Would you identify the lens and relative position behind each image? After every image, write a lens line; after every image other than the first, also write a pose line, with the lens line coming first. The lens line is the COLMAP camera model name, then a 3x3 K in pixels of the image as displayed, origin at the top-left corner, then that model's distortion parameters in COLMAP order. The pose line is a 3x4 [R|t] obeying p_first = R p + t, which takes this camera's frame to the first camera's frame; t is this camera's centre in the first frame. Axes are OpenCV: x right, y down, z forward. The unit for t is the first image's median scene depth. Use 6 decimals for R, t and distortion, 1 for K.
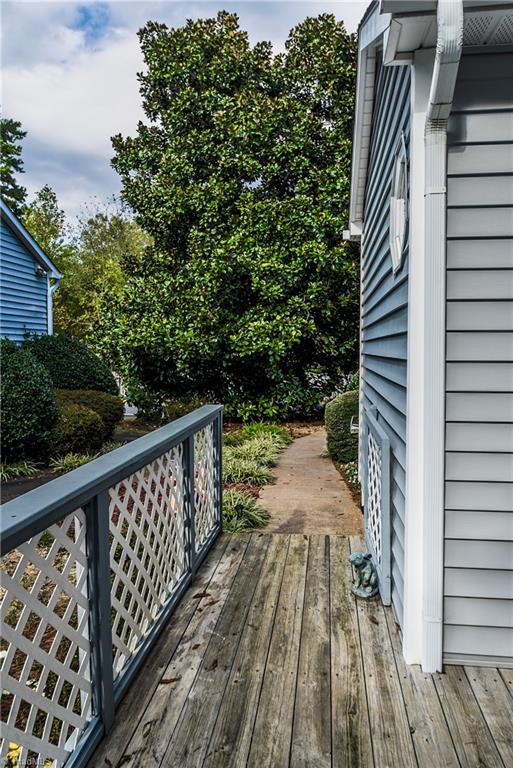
lens RADIAL K [[562.7, 0, 256.5], [0, 562.7, 384.0], [0, 0, 1]] dist [0.004184, 0.000484]
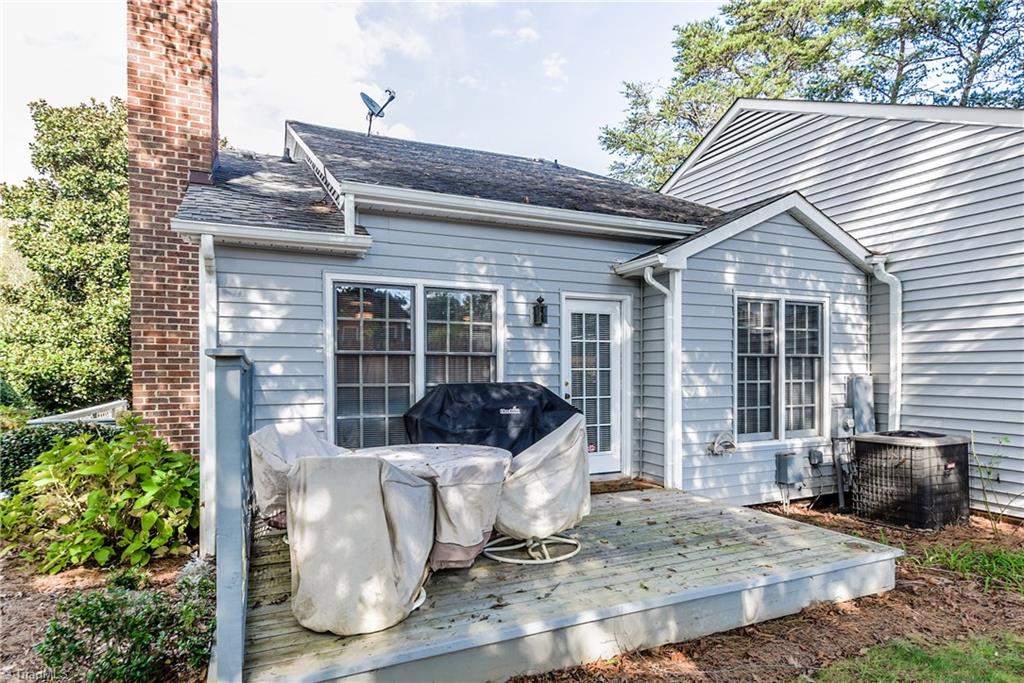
lens RADIAL K [[572.4, 0, 513.9], [0, 572.4, 380.2], [0, 0, 1]] dist [0.002749, -0.000979]
pose [[0.850484, -0.005704, 0.525970, 0.019902], [0.030280, 0.998814, -0.038131, 0.026286], [-0.525129, 0.048356, 0.849648, -0.586172]]
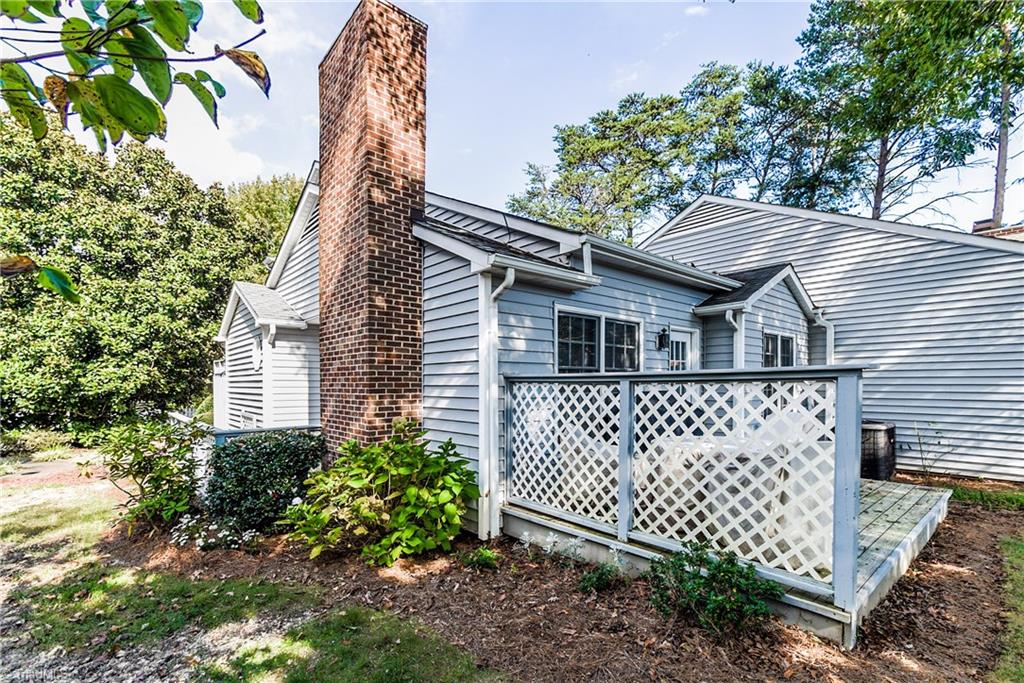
lens RADIAL K [[456.3, 0, 511.2], [0, 456.3, 390.6], [0, 0, 1]] dist [0.001832, -0.000028]
pose [[0.663540, -0.008460, 0.748093, -0.172900], [0.046122, 0.998497, -0.029617, 0.018781], [-0.746717, 0.054155, 0.662933, -0.435551]]
